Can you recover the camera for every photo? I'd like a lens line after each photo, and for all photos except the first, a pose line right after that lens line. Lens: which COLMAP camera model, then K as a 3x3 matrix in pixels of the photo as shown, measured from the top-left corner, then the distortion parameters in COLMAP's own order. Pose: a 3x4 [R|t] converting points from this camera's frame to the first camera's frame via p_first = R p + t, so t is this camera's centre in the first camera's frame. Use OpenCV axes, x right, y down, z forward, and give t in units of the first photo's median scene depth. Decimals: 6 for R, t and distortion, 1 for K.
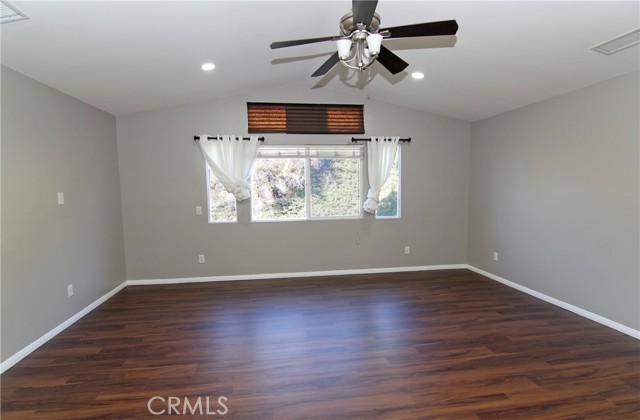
lens RADIAL K [[326.9, 0, 319.5], [0, 326.9, 214.5], [0, 0, 1]] dist [0.000210, -0.000177]
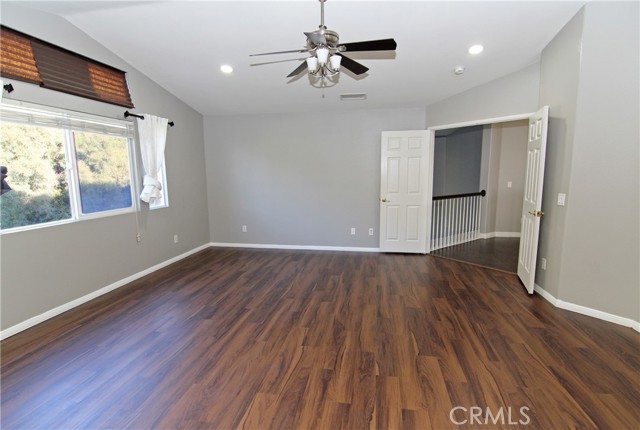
lens RADIAL K [[332.0, 0, 320.0], [0, 332.0, 215.0], [0, 0, 1]] dist [-0.002903, -0.000532]
pose [[0.313796, -0.116588, 0.942305, -0.559334], [0.081407, 0.992082, 0.095637, -0.022087], [-0.945994, 0.046699, 0.320802, 0.306691]]
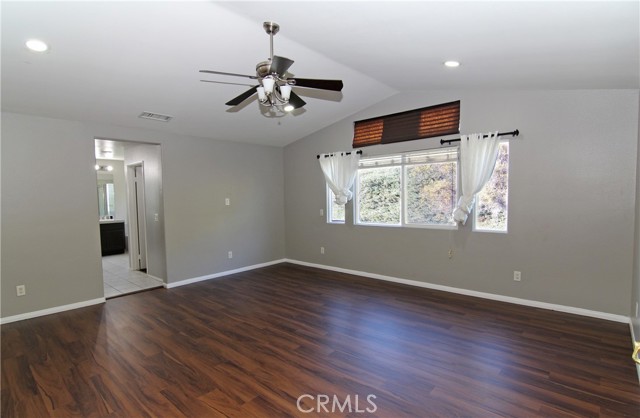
lens RADIAL K [[335.4, 0, 320.0], [0, 335.4, 209.0], [0, 0, 1]] dist [0.000794, -0.000127]
pose [[0.630571, 0.034648, -0.775358, 0.633605], [-0.047449, 0.998855, 0.006046, -0.032877], [0.774680, 0.032978, 0.631493, 0.156787]]
